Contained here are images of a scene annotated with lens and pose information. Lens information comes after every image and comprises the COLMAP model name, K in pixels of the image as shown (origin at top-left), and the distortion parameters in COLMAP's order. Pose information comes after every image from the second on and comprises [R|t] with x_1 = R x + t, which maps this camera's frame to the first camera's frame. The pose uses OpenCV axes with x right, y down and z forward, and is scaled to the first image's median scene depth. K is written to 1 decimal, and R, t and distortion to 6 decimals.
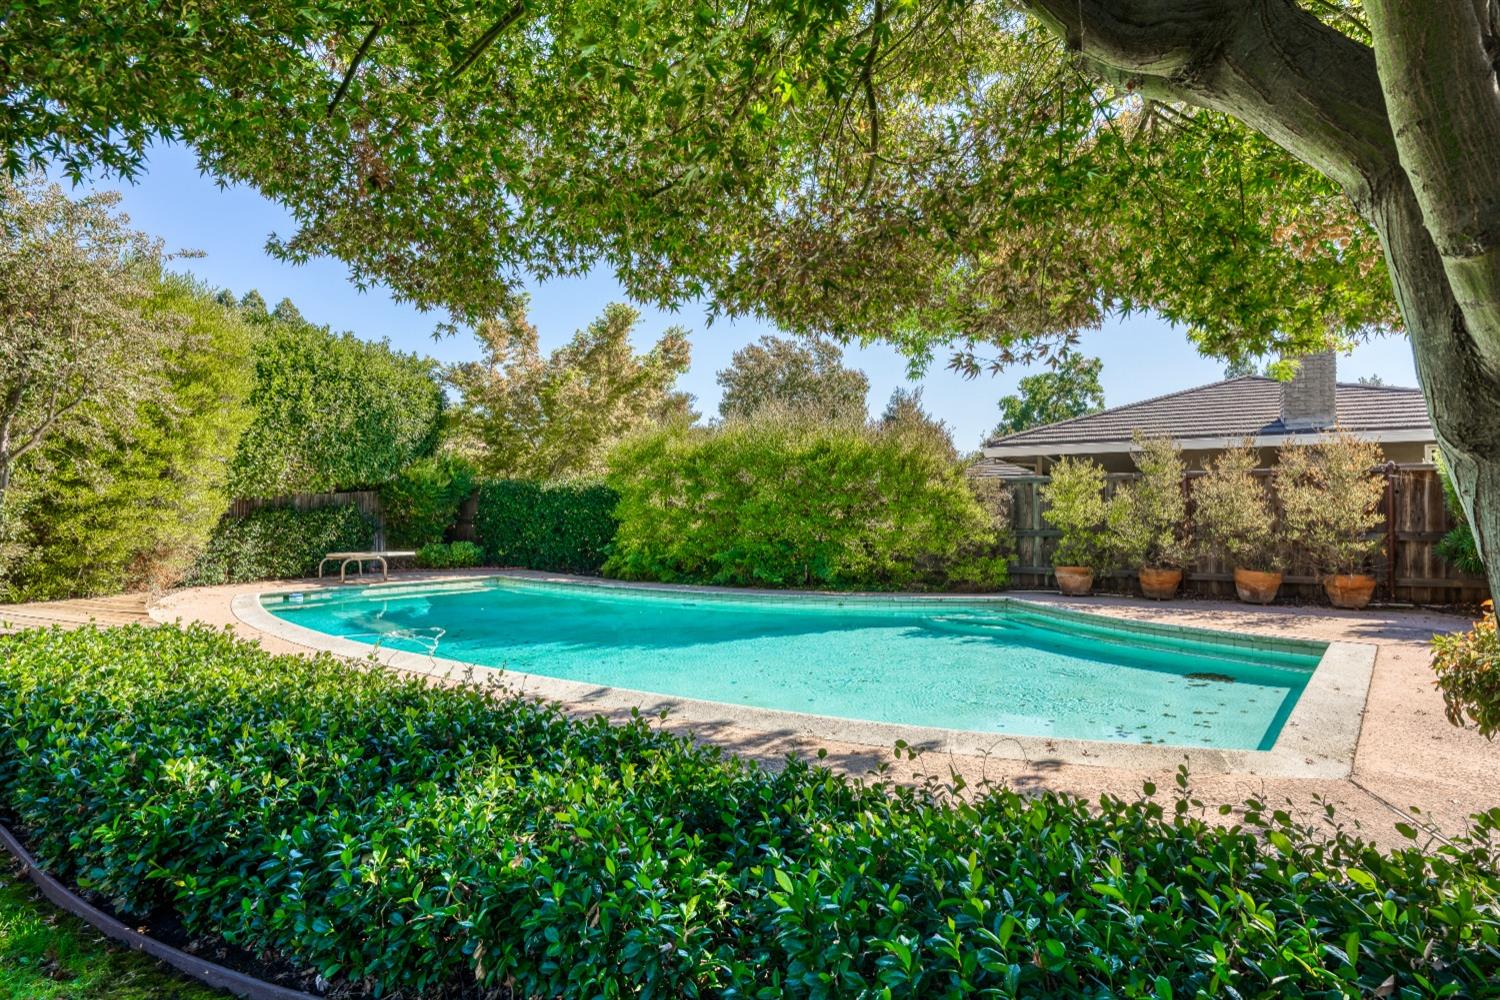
lens RADIAL K [[771.4, 0, 760.7], [0, 771.4, 503.3], [0, 0, 1]] dist [-0.002133, 0.000847]
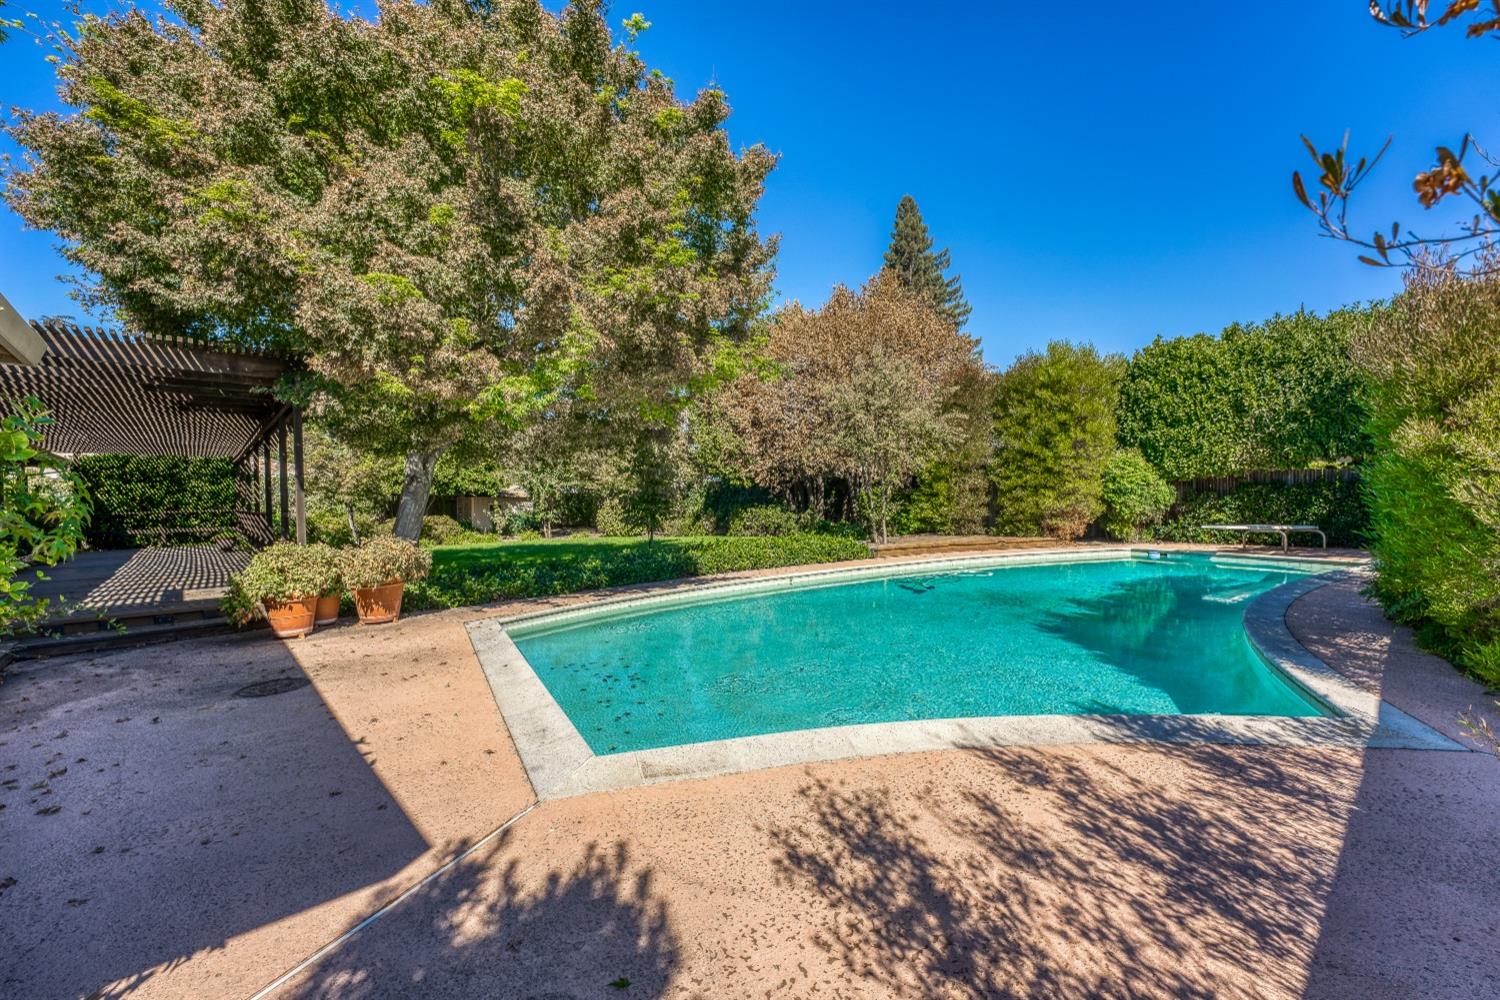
lens RADIAL K [[608.0, 0, 731.7], [0, 608.0, 513.3], [0, 0, 1]] dist [-0.028762, 0.004210]
pose [[-0.372913, 0.038050, -0.927086, 0.619428], [0.033619, 0.999057, 0.027481, -0.001328], [0.927257, -0.020919, -0.373841, 0.696893]]
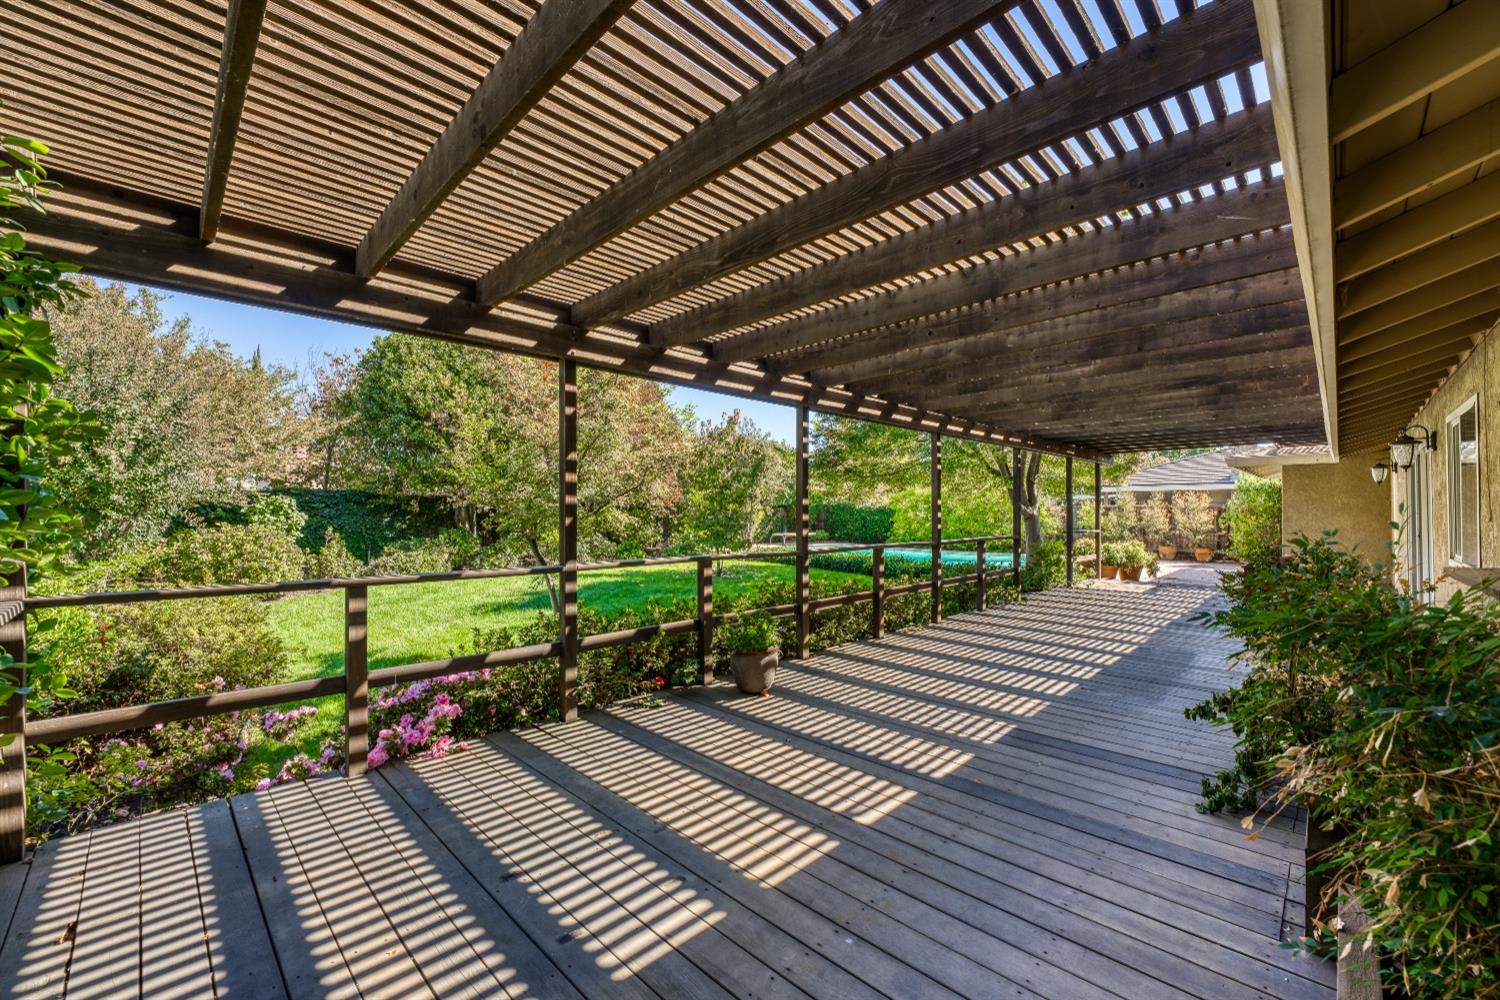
lens RADIAL K [[608.0, 0, 759.2], [0, 608.0, 507.4], [0, 0, 1]] dist [-0.028762, 0.004210]
pose [[0.948802, 0.005520, -0.315823, 0.012489], [-0.003290, 0.999966, 0.007592, -0.040654], [0.315854, -0.006164, 0.948788, -1.039854]]
